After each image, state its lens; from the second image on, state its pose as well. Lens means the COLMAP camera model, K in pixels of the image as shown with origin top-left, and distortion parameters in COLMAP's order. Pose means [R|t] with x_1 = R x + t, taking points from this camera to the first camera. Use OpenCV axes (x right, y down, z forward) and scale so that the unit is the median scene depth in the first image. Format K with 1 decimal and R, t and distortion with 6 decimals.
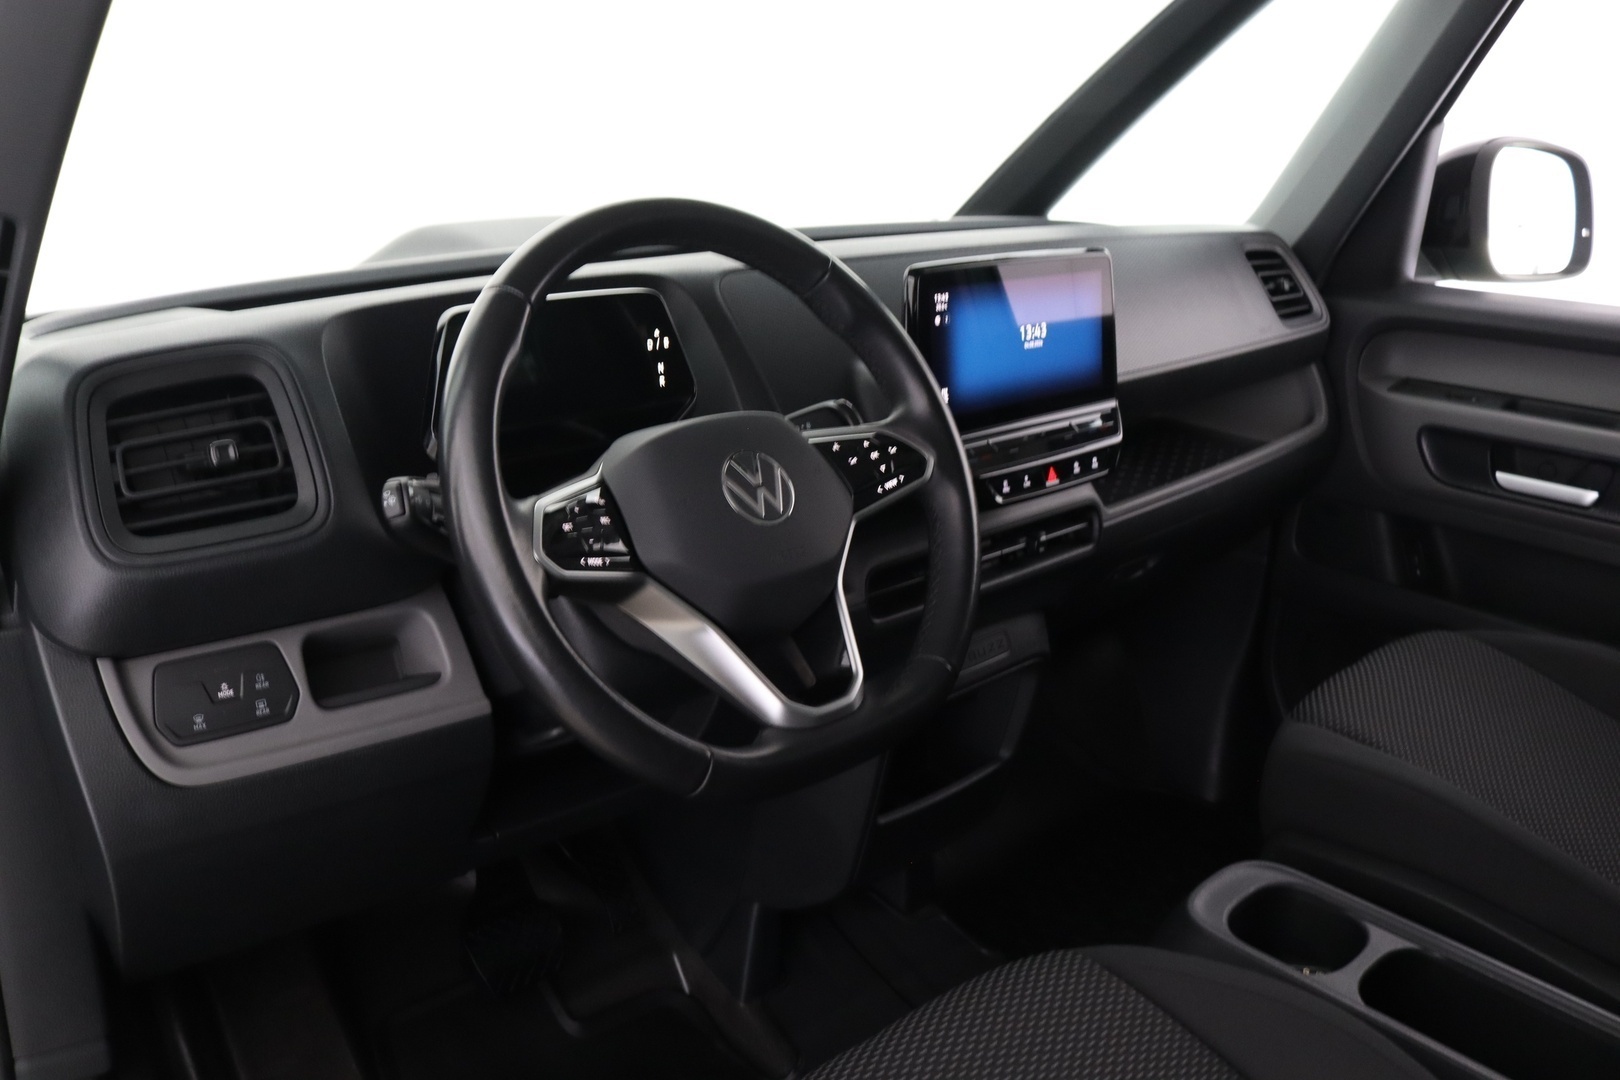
lens RADIAL K [[1267.7, 0, 812.9], [0, 1267.7, 513.4], [0, 0, 1]] dist [-0.064013, 0.002148]
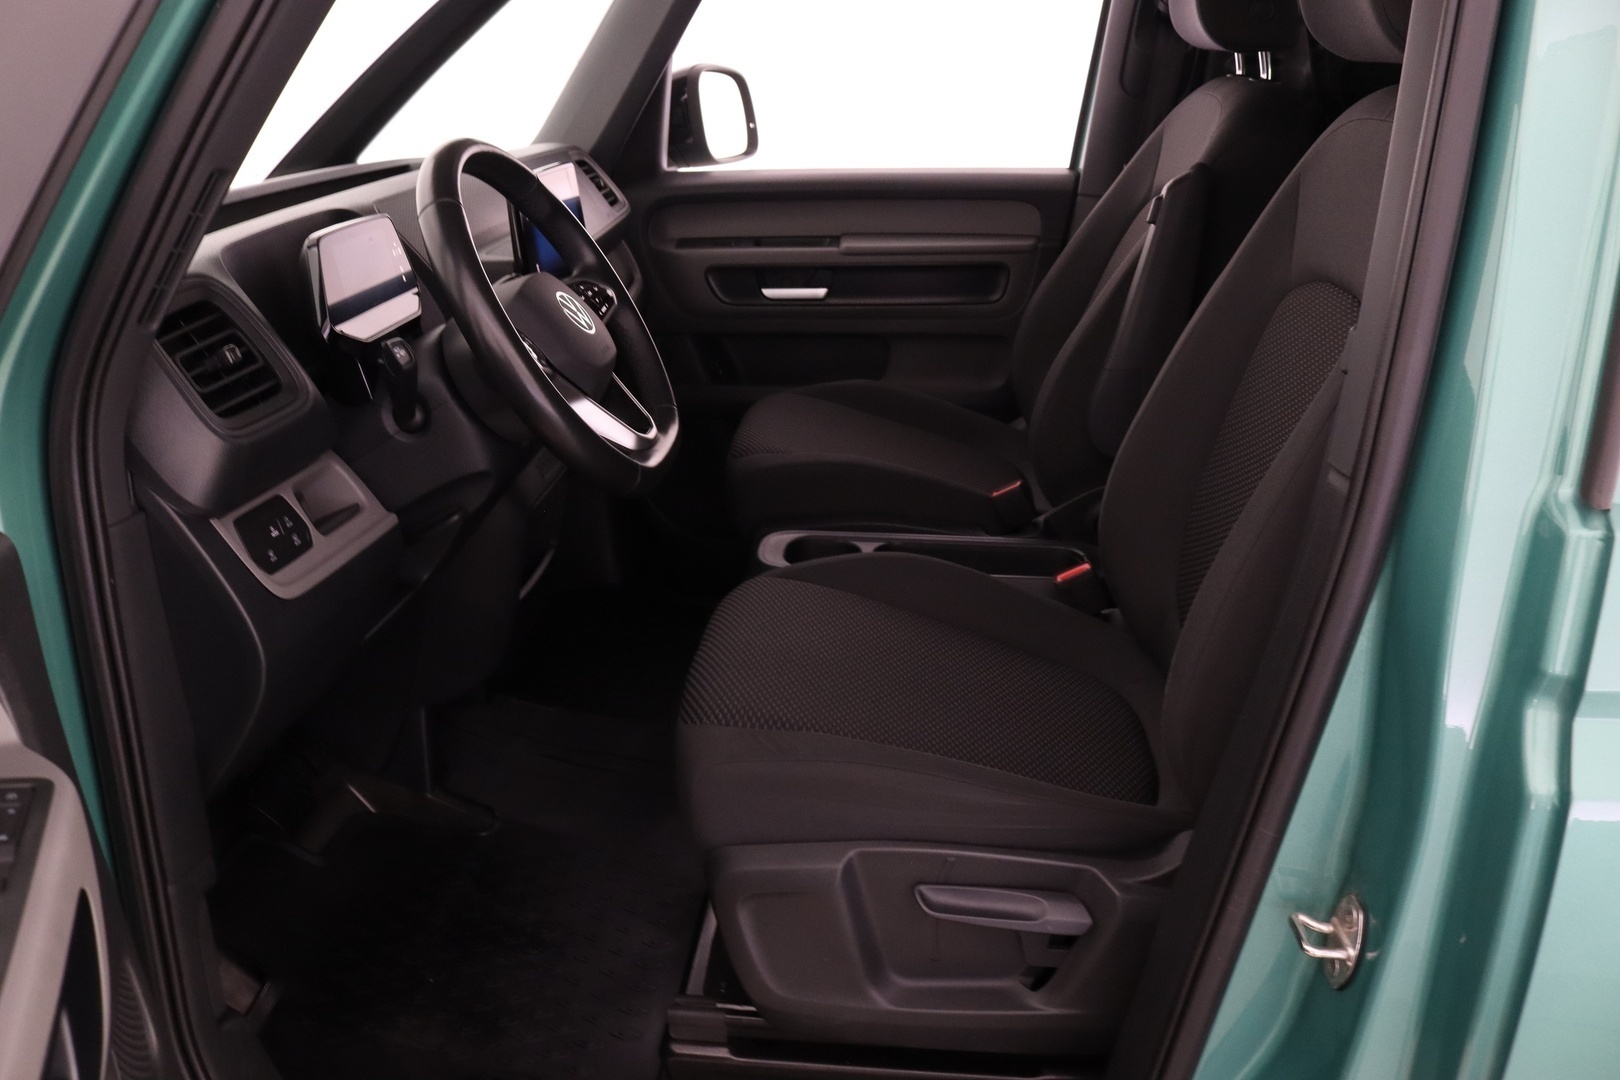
lens RADIAL K [[1296.3, 0, 810.0], [0, 1296.3, 540.0], [0, 0, 1]] dist [-0.077506, -0.000494]
pose [[0.723971, -0.272030, 0.633929, -0.688755], [0.232950, 0.961389, 0.146511, 0.062638], [-0.649307, 0.041604, 0.759387, -0.303186]]
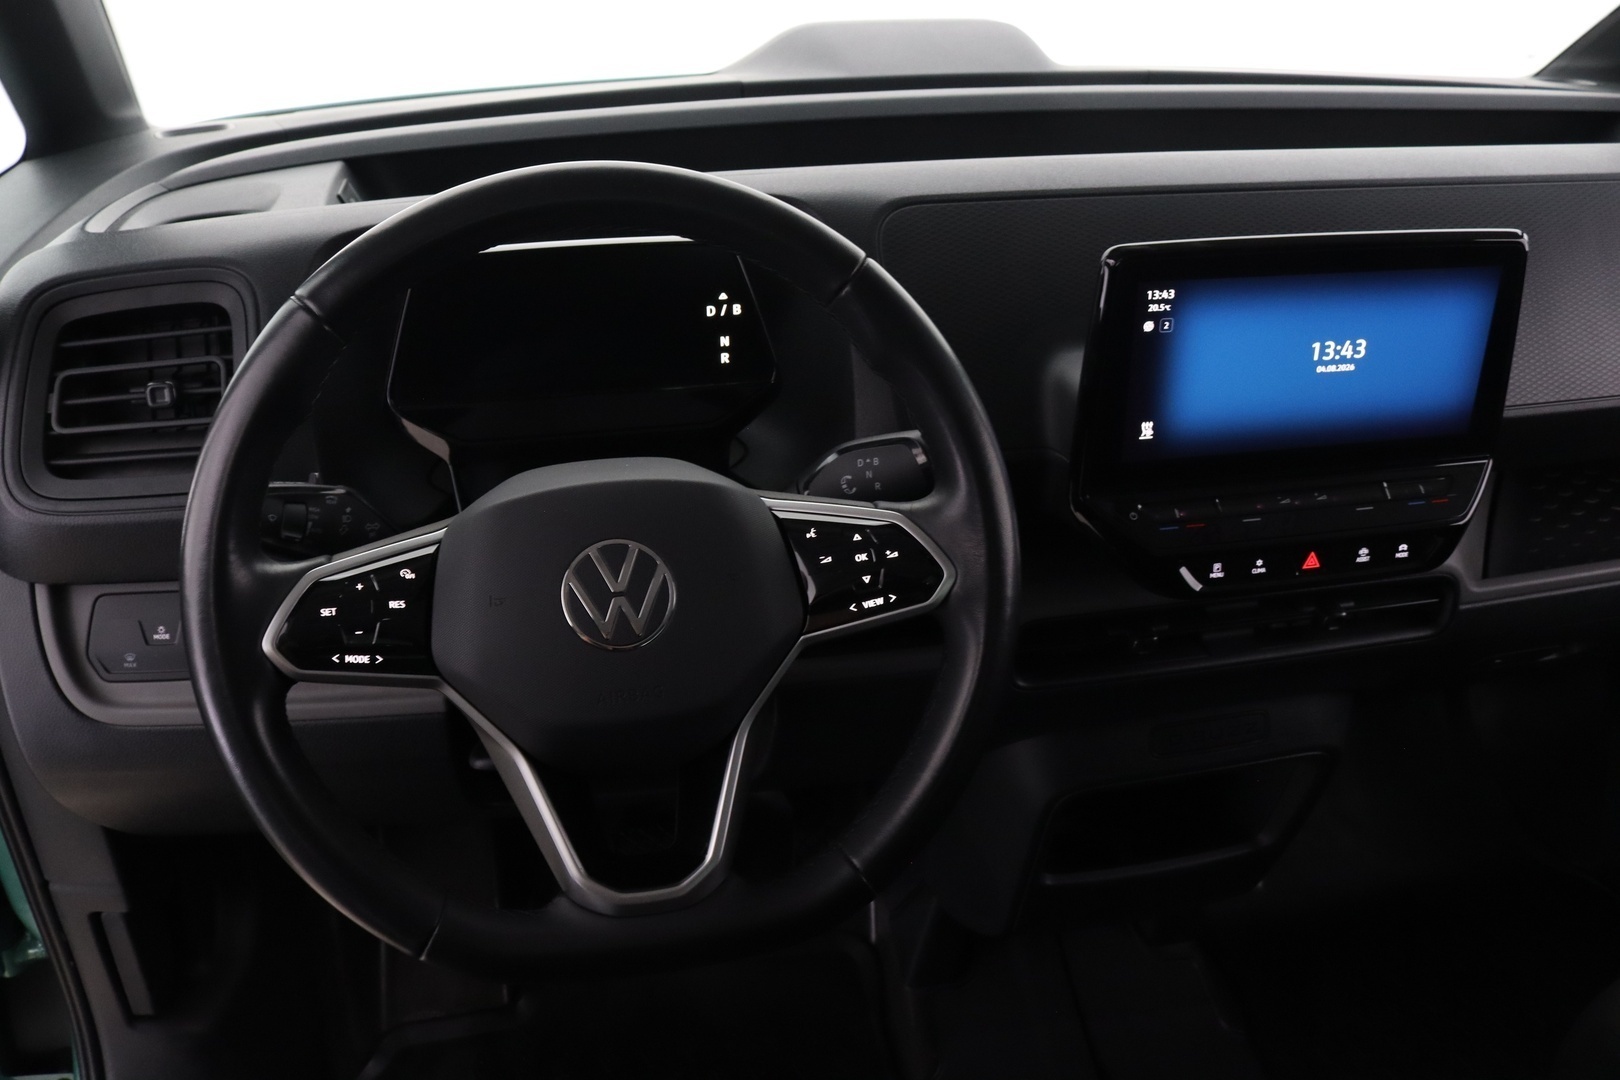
lens RADIAL K [[1296.3, 0, 810.0], [0, 1296.3, 540.0], [0, 0, 1]] dist [-0.077506, -0.000494]
pose [[0.870179, 0.259202, -0.419050, 0.264279], [-0.163453, 0.954149, 0.250766, -0.189063], [0.464835, -0.149716, 0.872647, 0.290668]]
